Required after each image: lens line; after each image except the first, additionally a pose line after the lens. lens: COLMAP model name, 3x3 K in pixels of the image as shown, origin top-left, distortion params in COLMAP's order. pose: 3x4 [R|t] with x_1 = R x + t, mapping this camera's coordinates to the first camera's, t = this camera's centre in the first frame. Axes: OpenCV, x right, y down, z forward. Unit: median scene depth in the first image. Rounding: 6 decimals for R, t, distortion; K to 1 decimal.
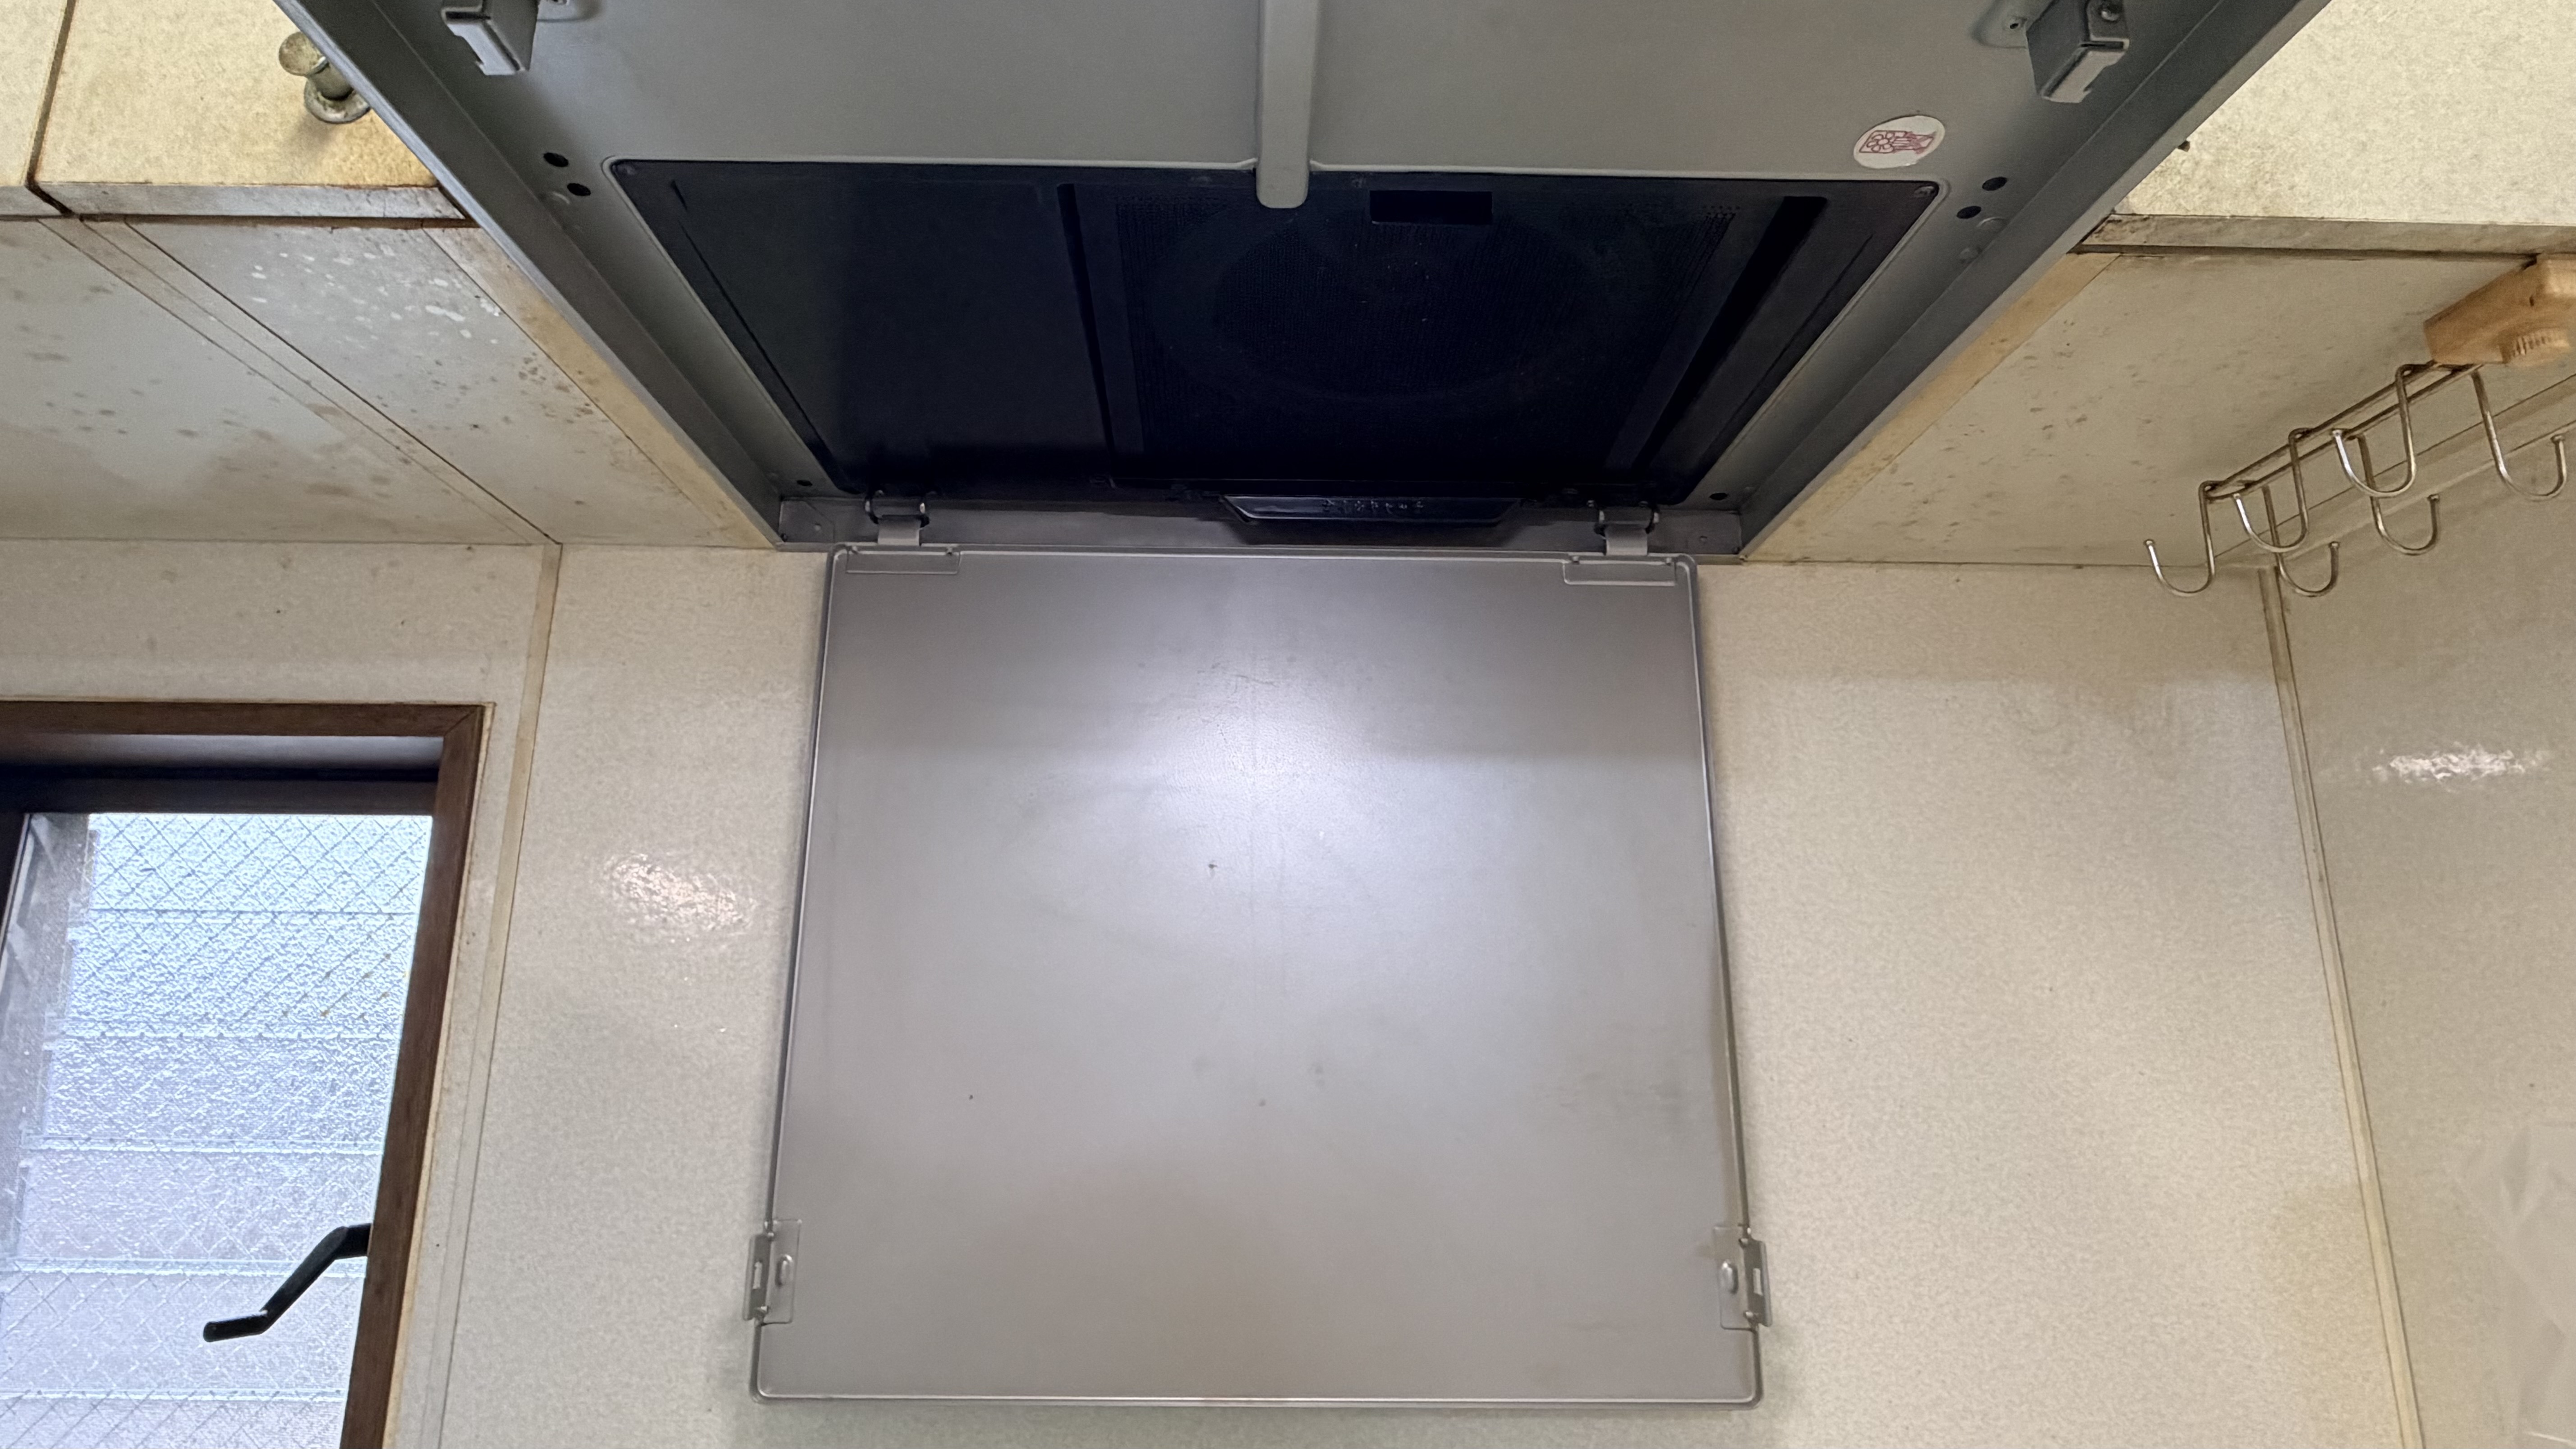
lens RADIAL K [[1400.4, 0, 1262.4], [0, 1400.4, 725.8], [0, 0, 1]] dist [-0.000449, 0.001337]
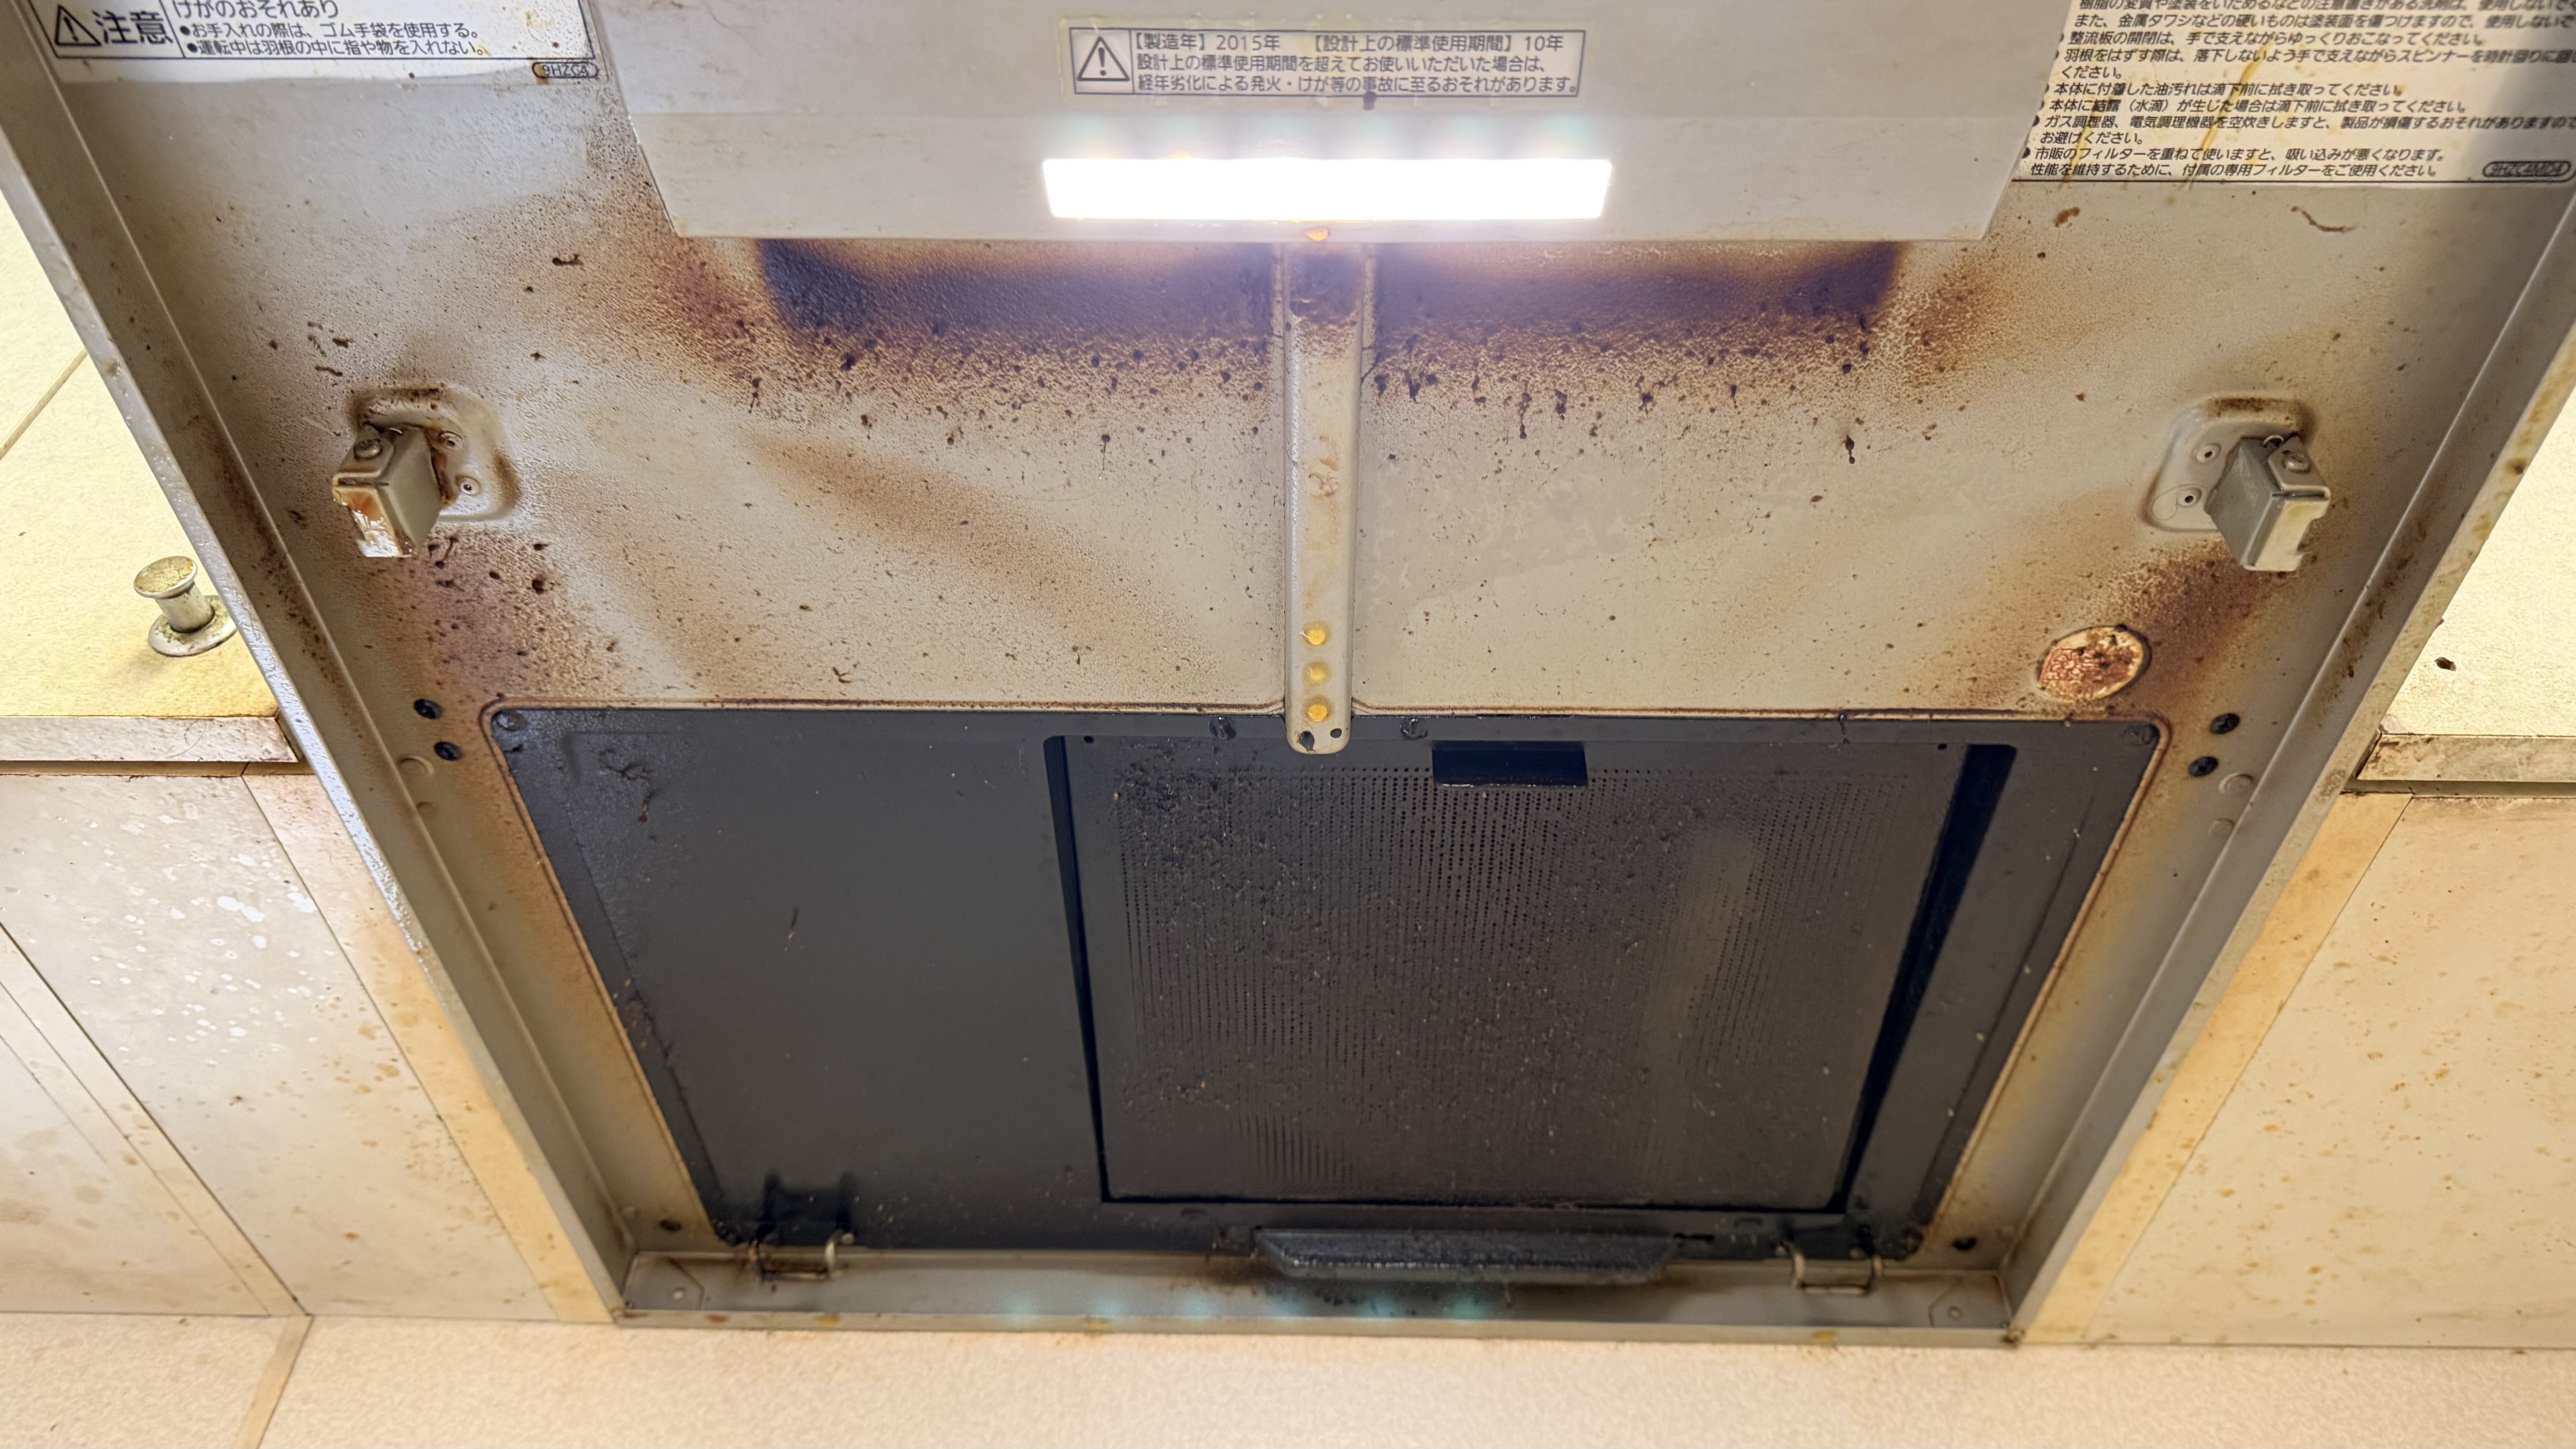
lens RADIAL K [[1897.6, 0, 1288.0], [0, 1897.6, 724.5], [0, 0, 1]] dist [-0.007310, -0.003473]
pose [[0.999661, -0.009089, -0.024411, 0.021587], [-0.005023, 0.852305, -0.523021, 0.176590], [0.025559, 0.522966, 0.851970, 0.080246]]
